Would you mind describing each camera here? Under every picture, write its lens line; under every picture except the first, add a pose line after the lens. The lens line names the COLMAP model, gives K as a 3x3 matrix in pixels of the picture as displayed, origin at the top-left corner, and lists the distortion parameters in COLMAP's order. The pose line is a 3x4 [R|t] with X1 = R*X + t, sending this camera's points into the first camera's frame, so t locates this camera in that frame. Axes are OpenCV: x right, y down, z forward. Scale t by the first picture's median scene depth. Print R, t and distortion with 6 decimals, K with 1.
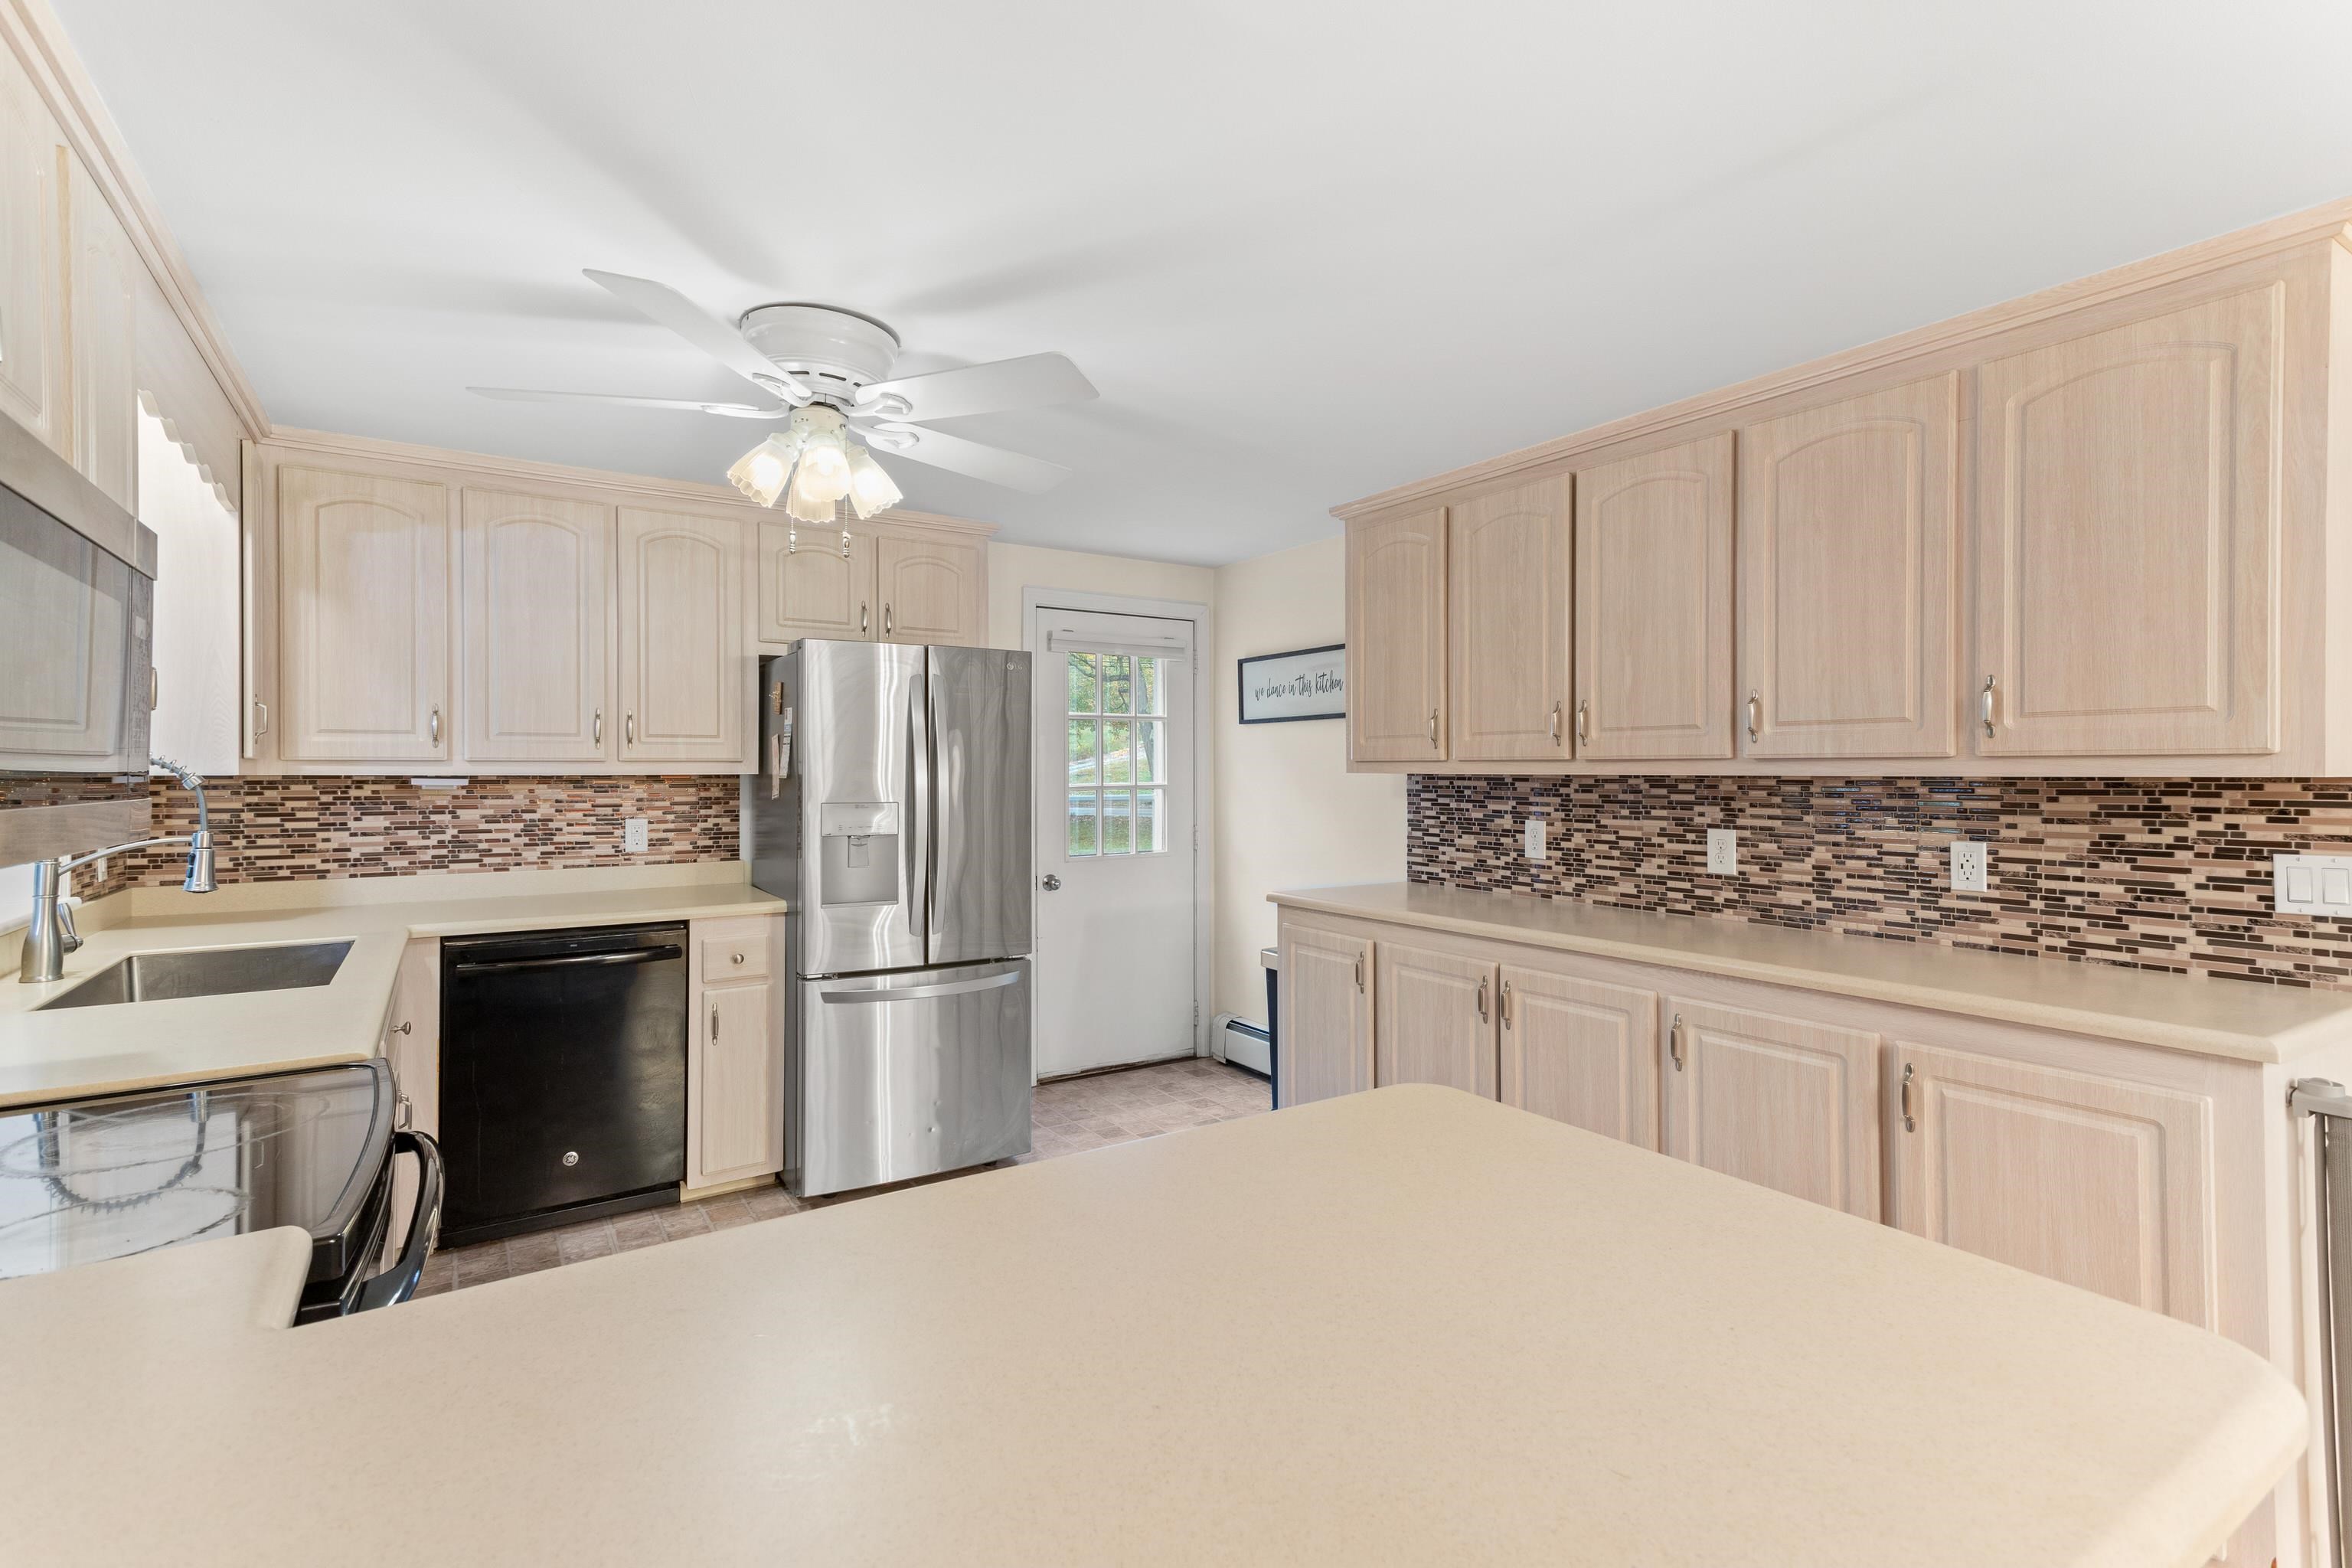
lens RADIAL K [[1098.6, 0, 1175.3], [0, 1098.6, 766.5], [0, 0, 1]] dist [0.024625, 0.004546]
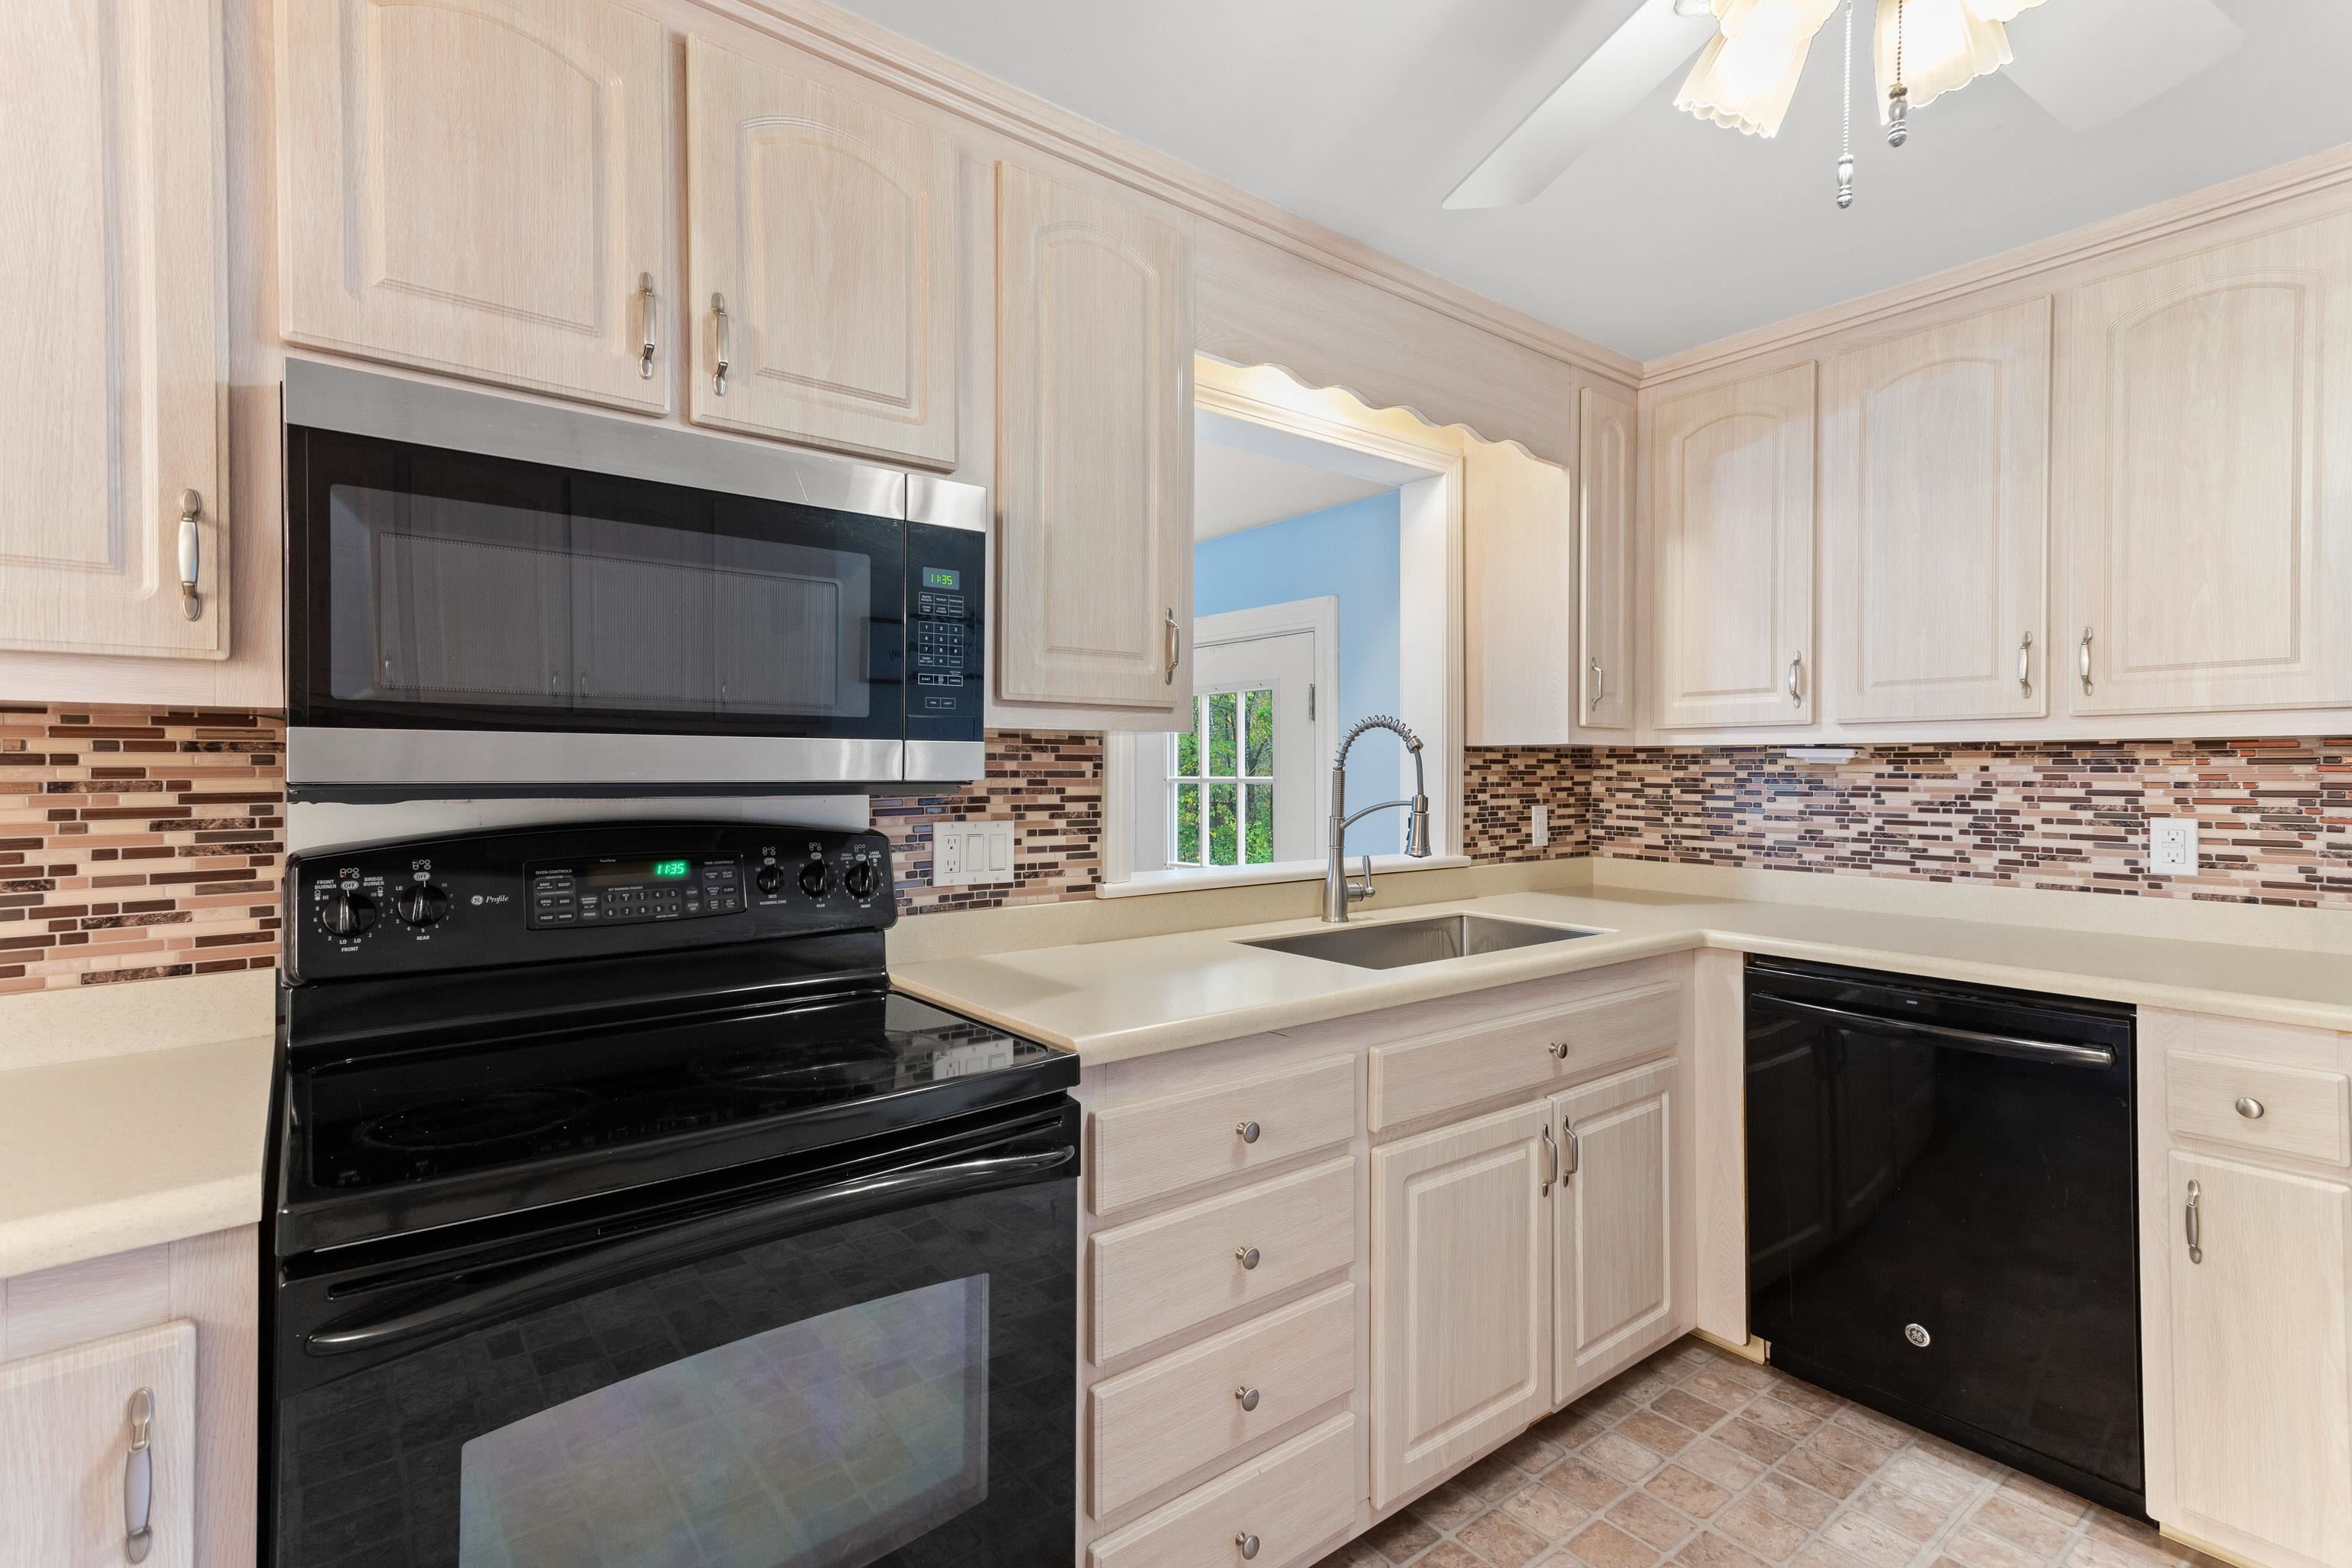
lens RADIAL K [[1098.6, 0, 1175.4], [0, 1098.6, 769.7], [0, 0, 1]] dist [0.024625, 0.004546]
pose [[0.085249, -0.000007, -0.996360, 0.058587], [0.001532, 0.999999, 0.000124, 0.023520], [0.996358, -0.001537, 0.085249, 0.474863]]
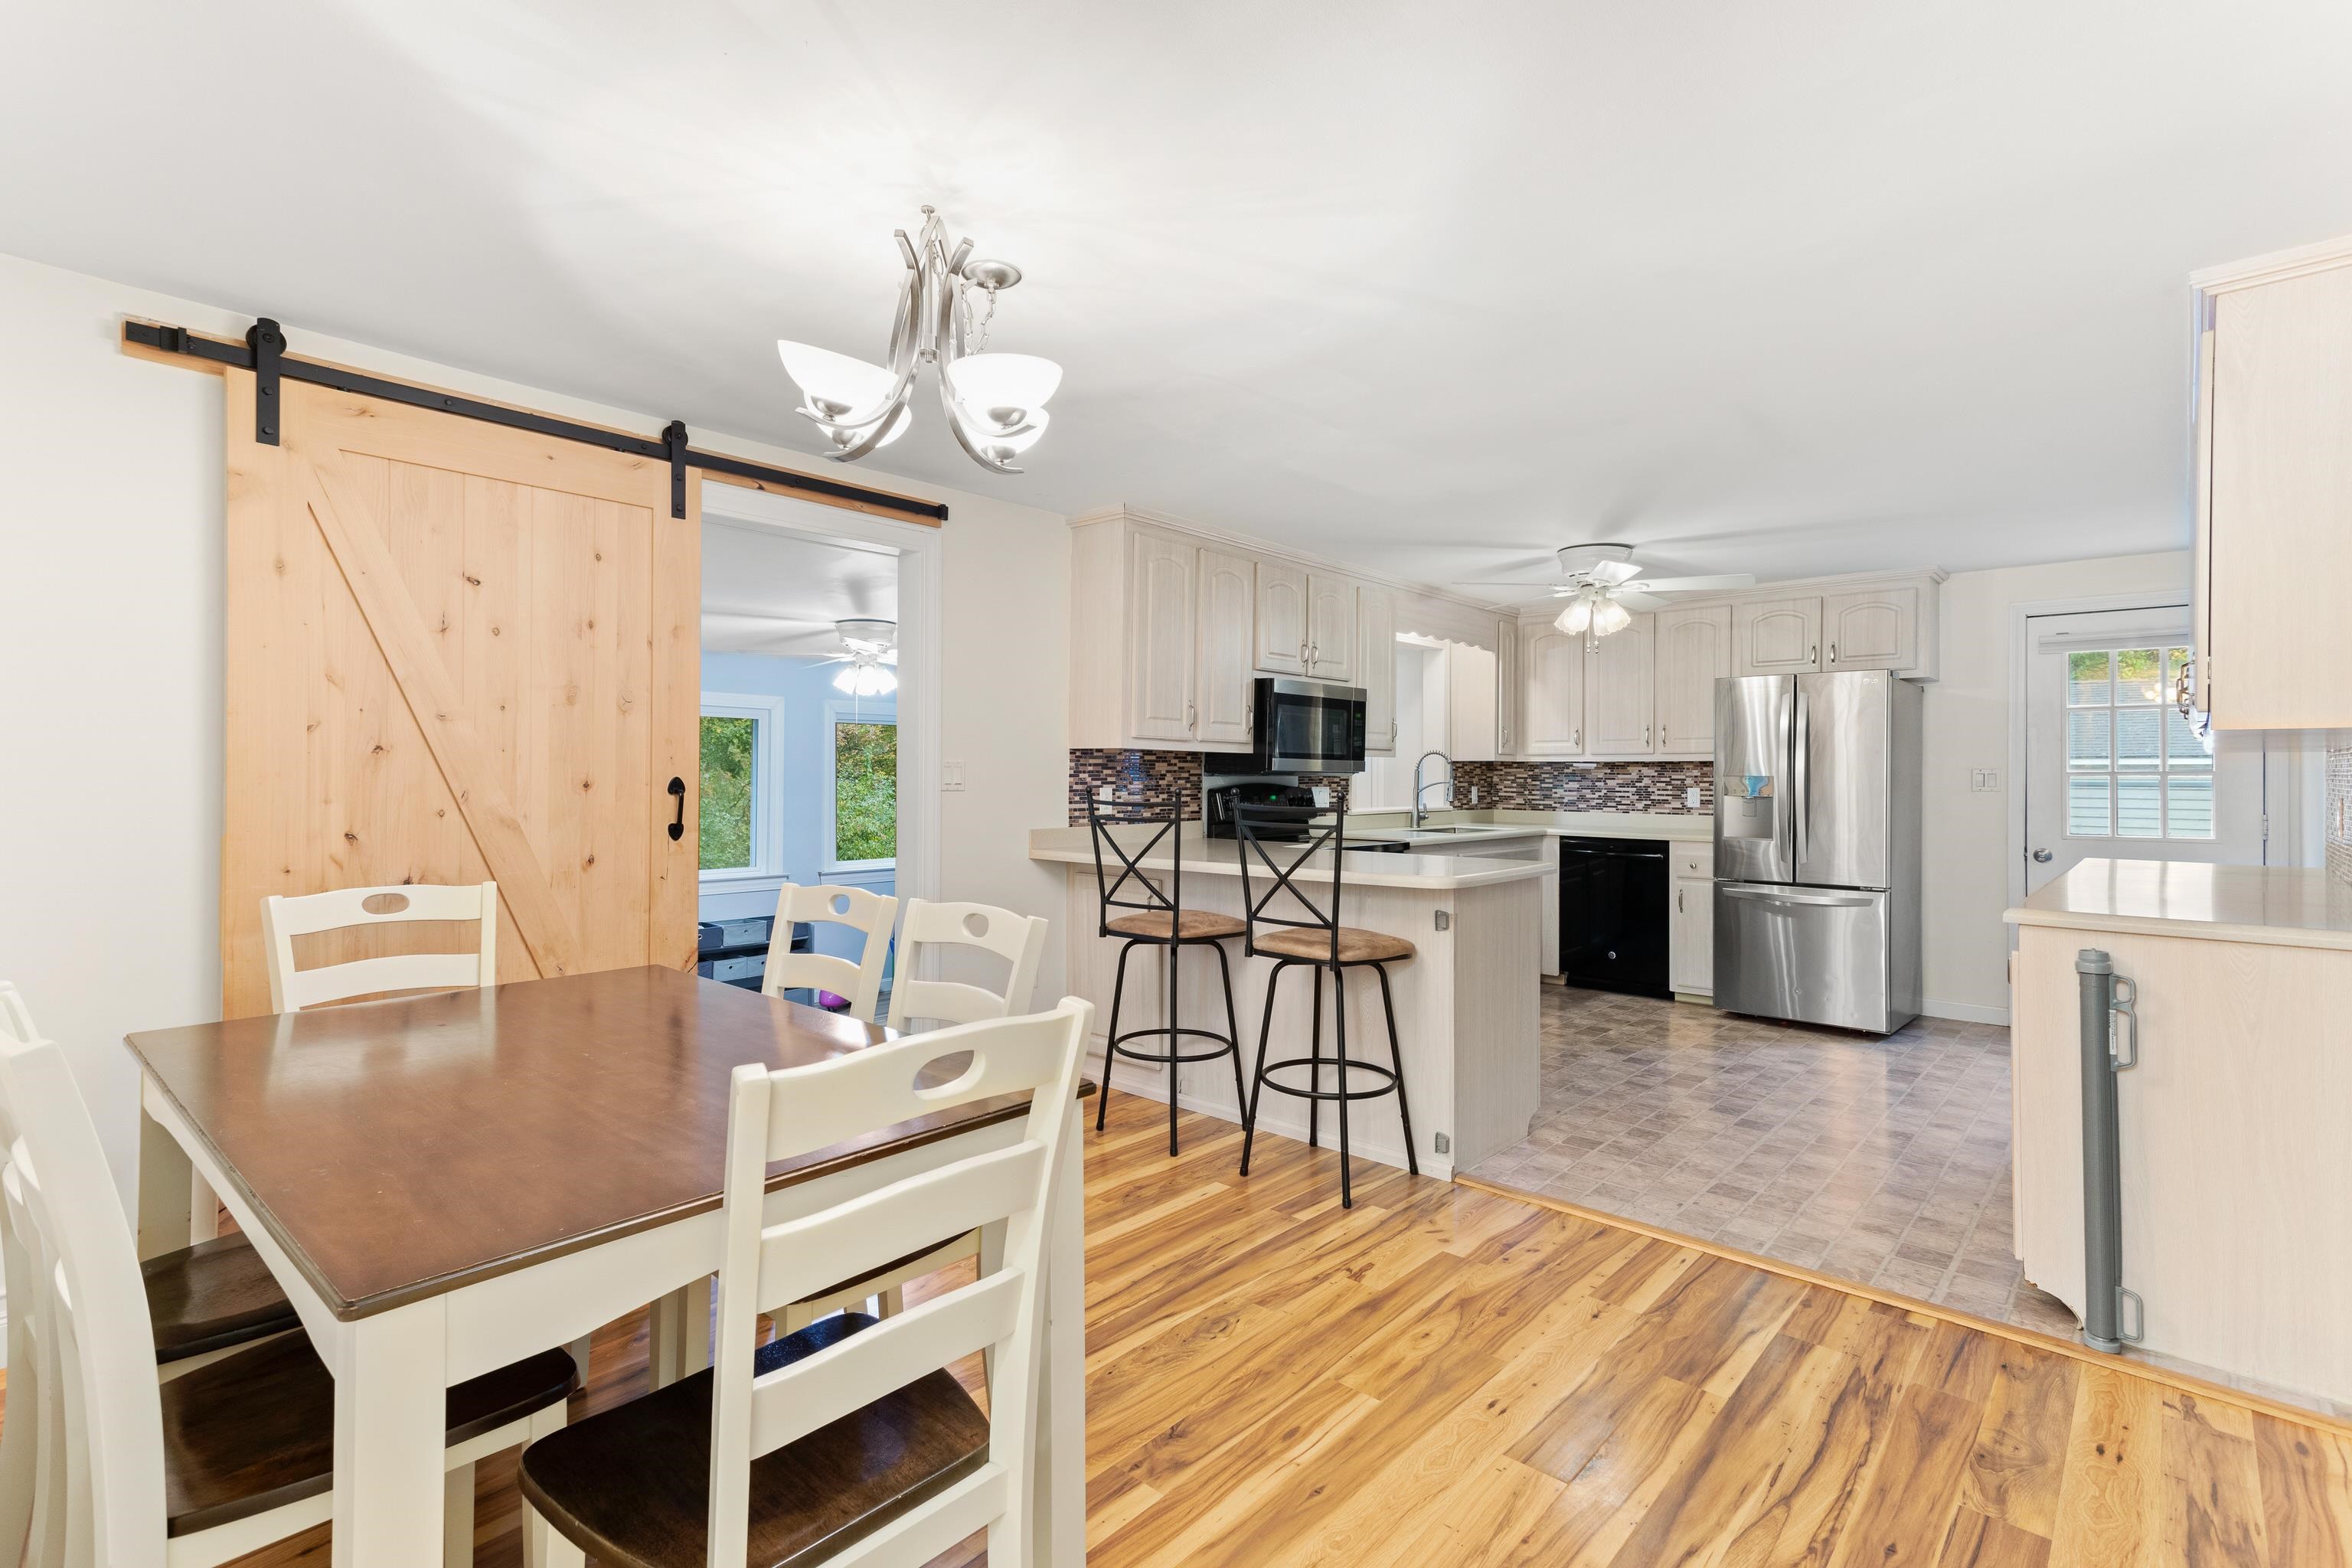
lens RADIAL K [[1098.6, 0, 1173.9], [0, 1098.6, 773.2], [0, 0, 1]] dist [0.024625, 0.004546]
pose [[0.252189, -0.001573, -0.967677, 1.059582], [-0.002913, 0.999993, -0.002384, 0.034560], [0.967674, 0.003420, 0.252183, -0.226838]]
